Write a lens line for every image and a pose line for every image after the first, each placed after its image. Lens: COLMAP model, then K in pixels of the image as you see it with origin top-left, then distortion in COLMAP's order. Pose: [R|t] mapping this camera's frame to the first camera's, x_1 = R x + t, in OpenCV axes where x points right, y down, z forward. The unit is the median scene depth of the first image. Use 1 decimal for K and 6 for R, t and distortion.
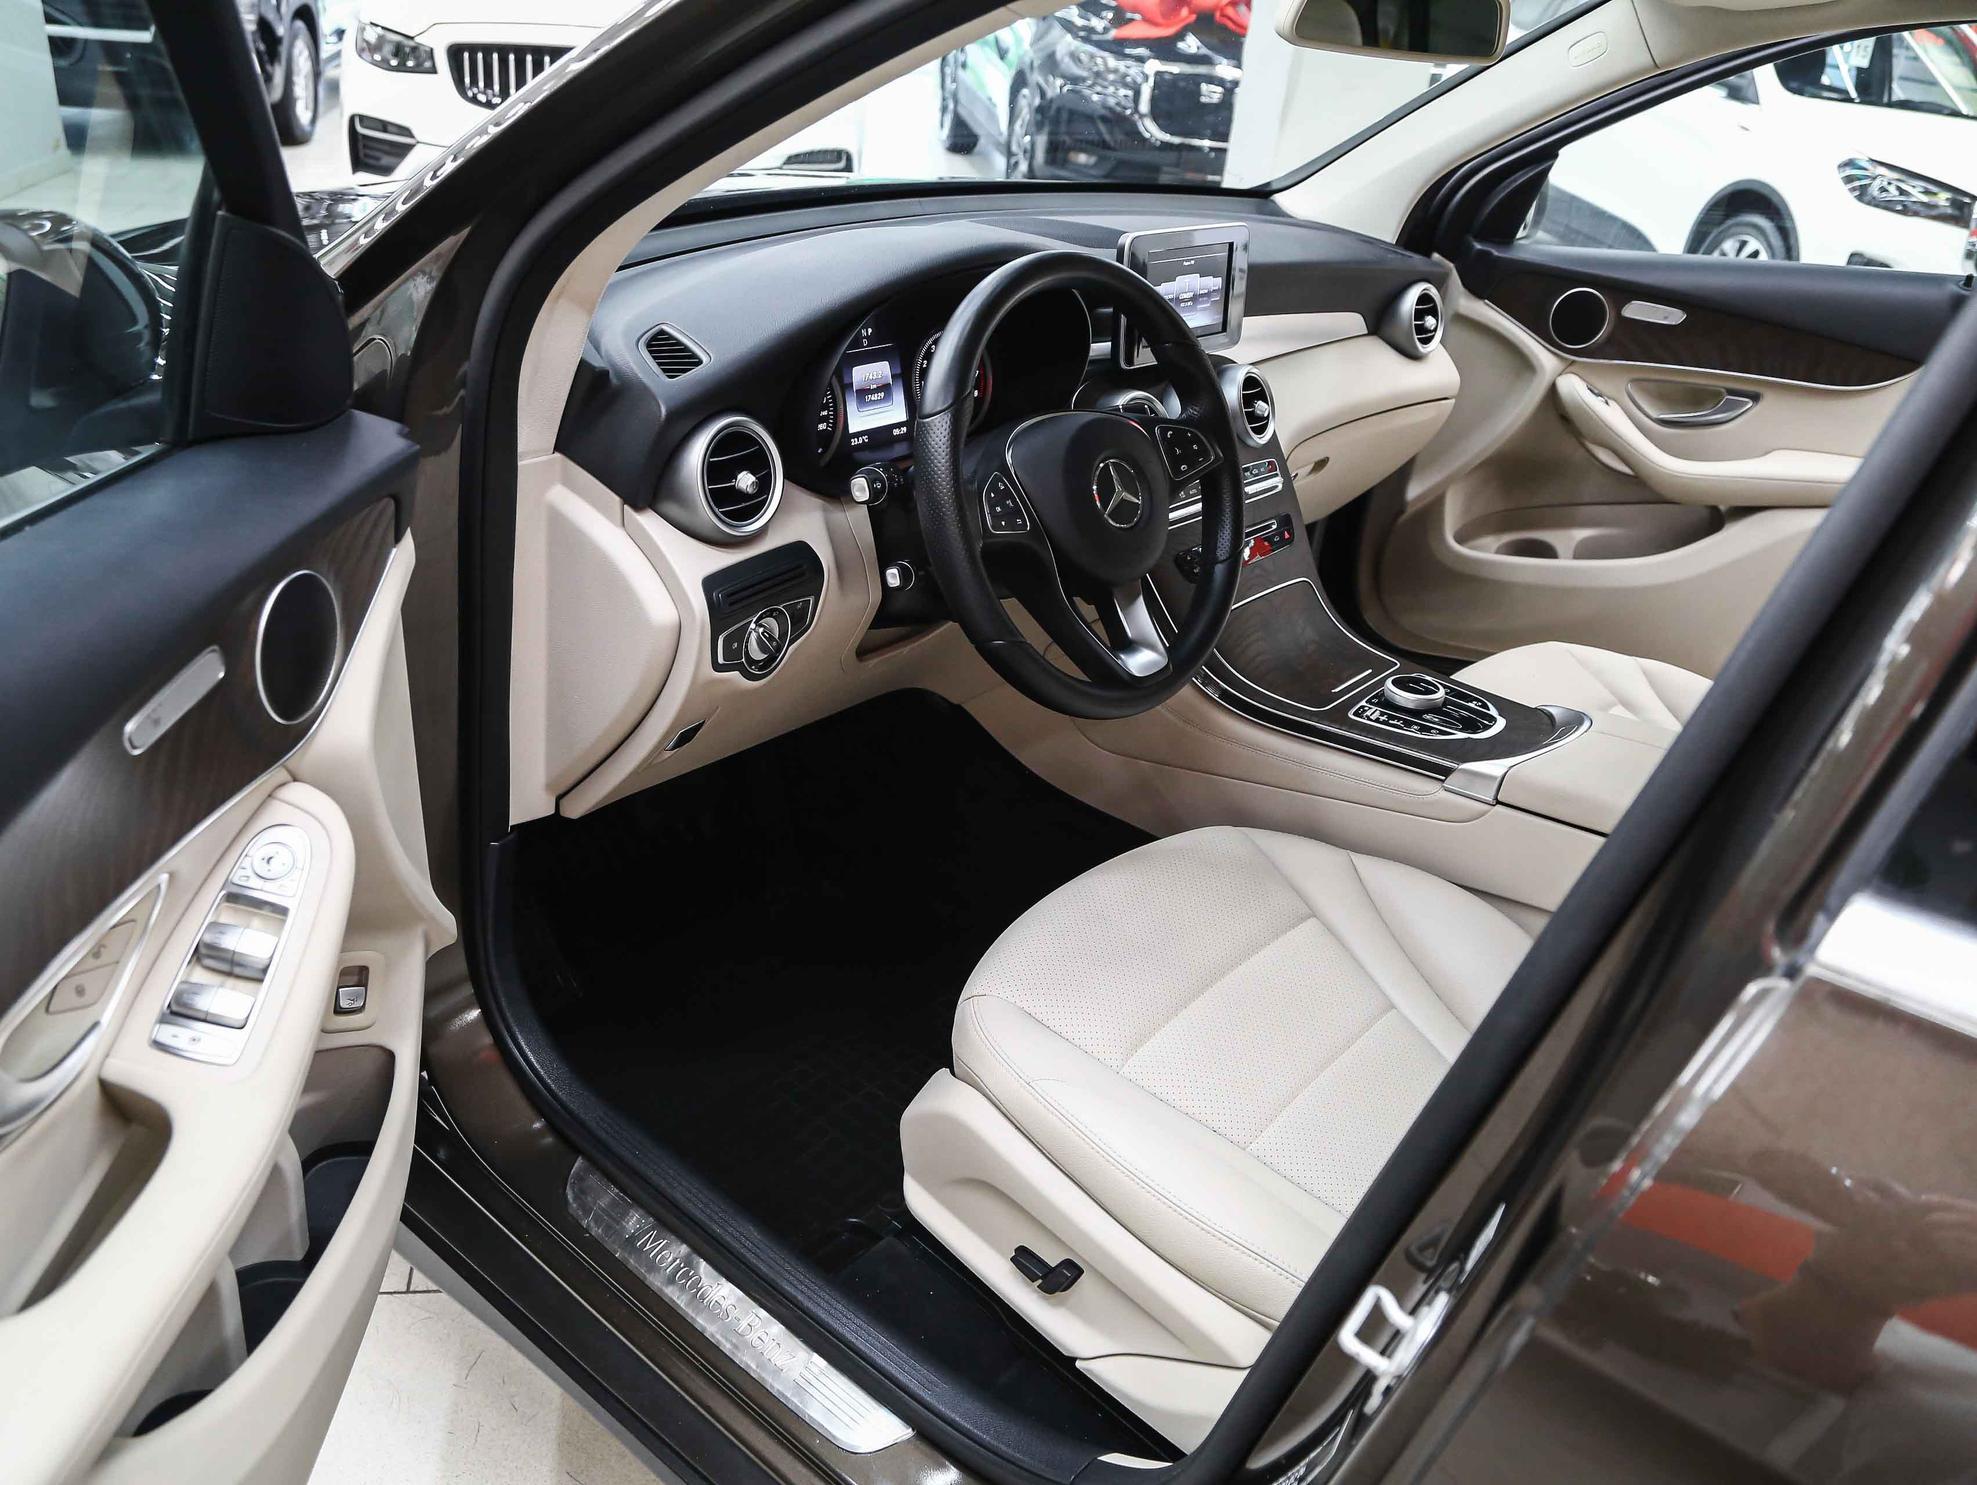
lens RADIAL K [[1483.1, 0, 973.5], [0, 1483.1, 736.8], [0, 0, 1]] dist [-0.114822, 0.016261]
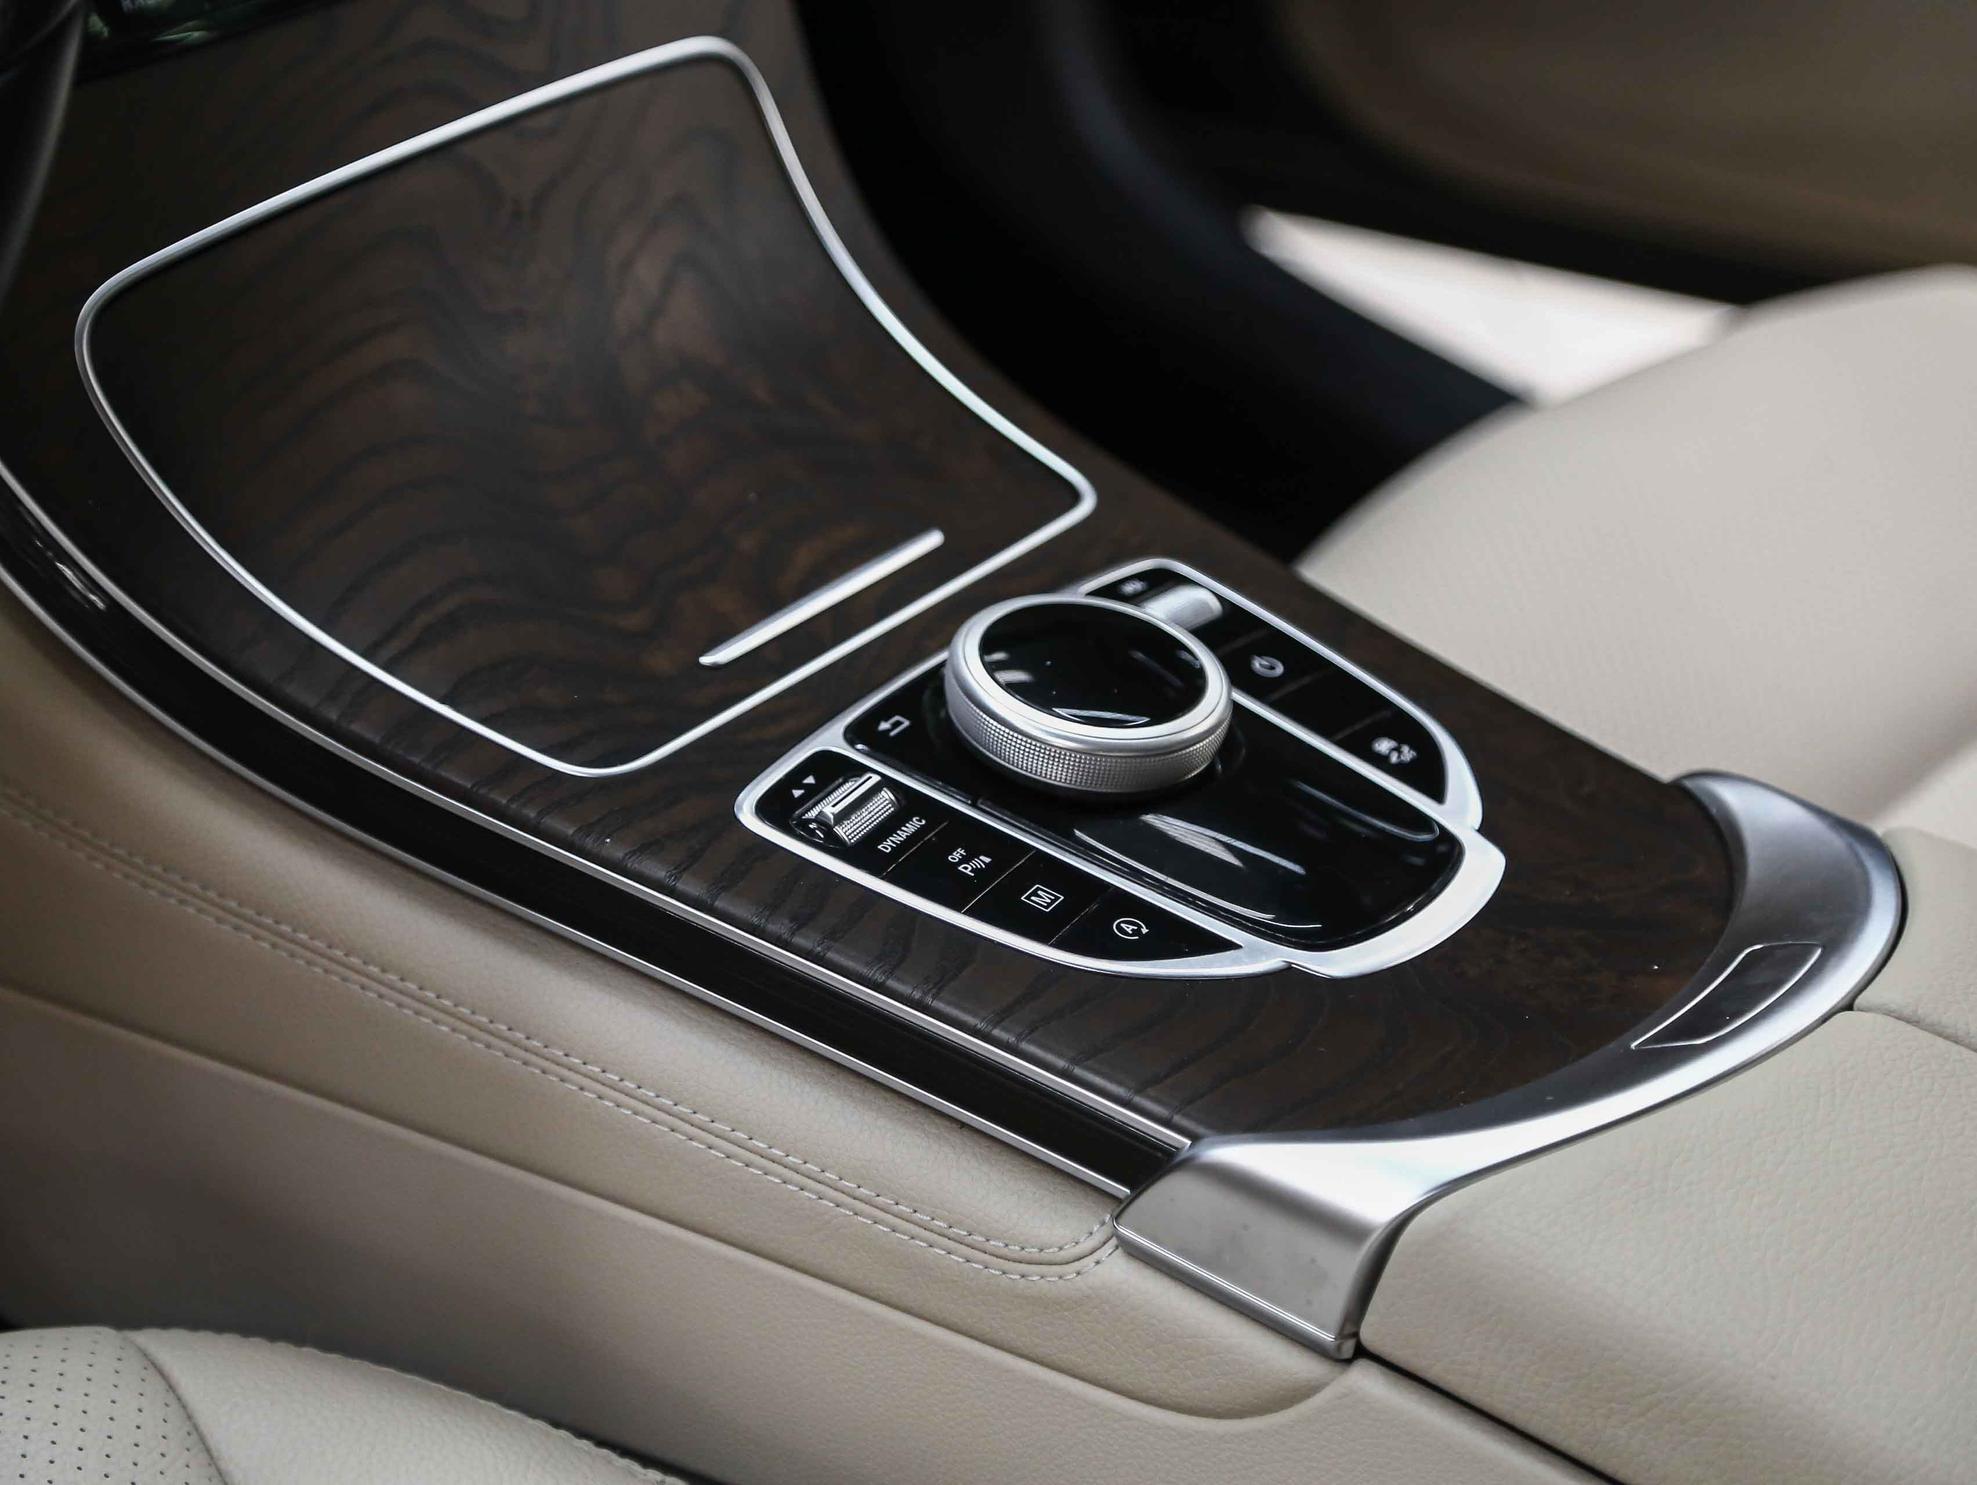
lens RADIAL K [[4850.6, 0, 996.8], [0, 4850.6, 741.9], [0, 0, 1]] dist [0.169712, 0.000000]
pose [[0.991296, 0.044448, 0.123922, 0.202419], [-0.060922, 0.989310, 0.132490, -0.113920], [-0.116709, -0.138886, 0.983407, 0.324661]]
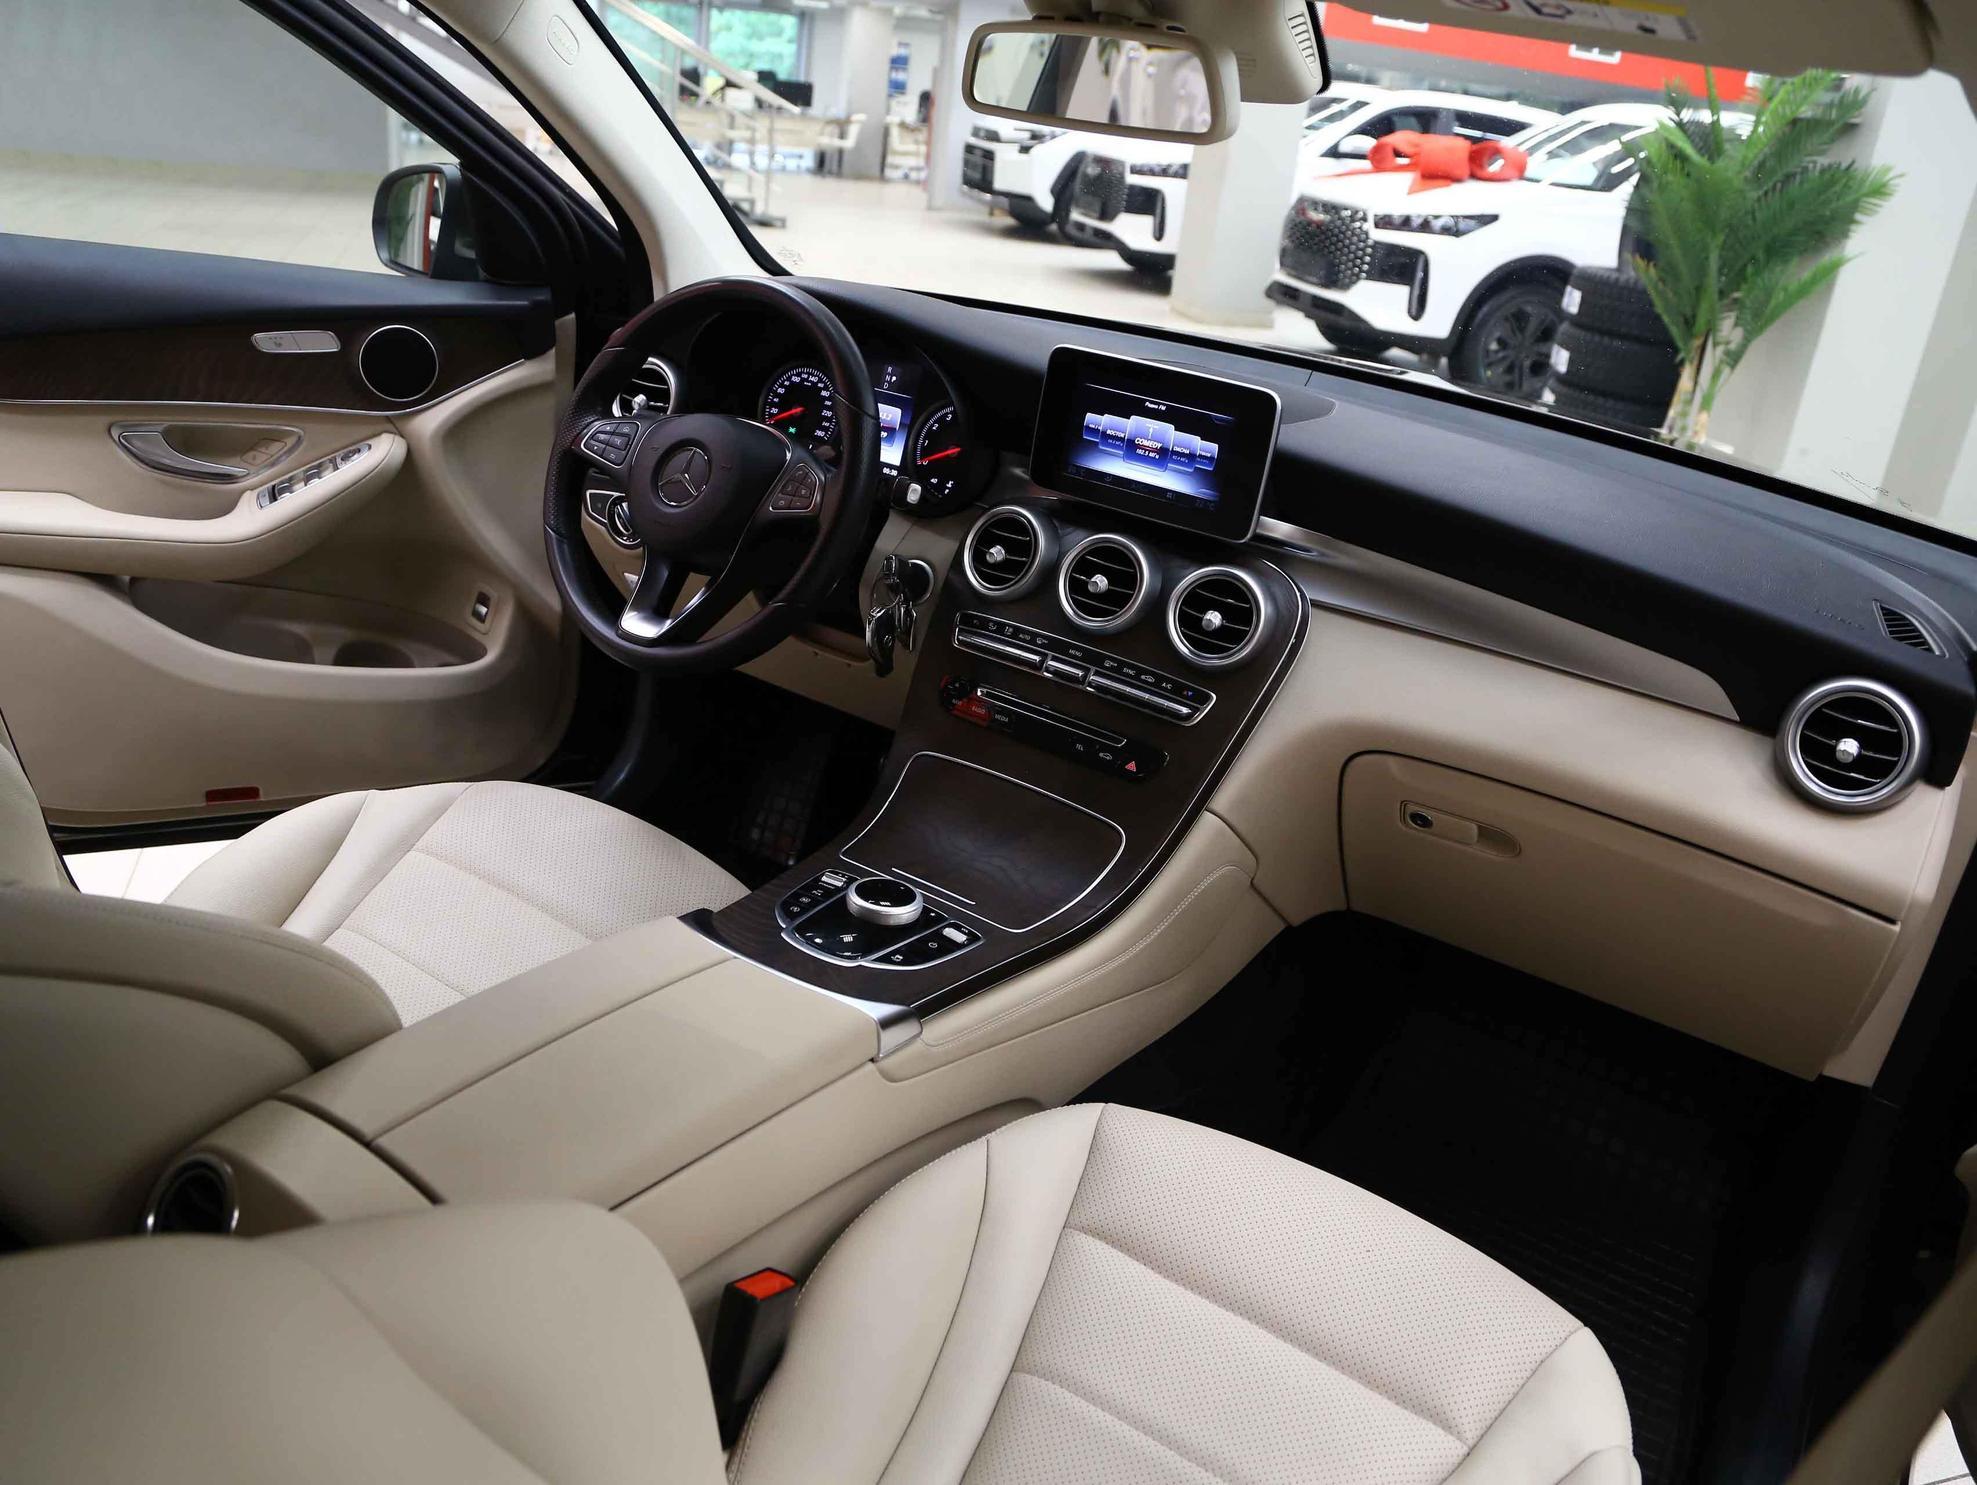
lens RADIAL K [[1483.1, 0, 977.7], [0, 1483.1, 741.3], [0, 0, 1]] dist [-0.114822, 0.016261]
pose [[0.153087, 0.331140, -0.931080, 1.011071], [-0.556663, 0.807378, 0.195619, -0.279648], [0.816511, 0.488352, 0.307932, 0.754370]]
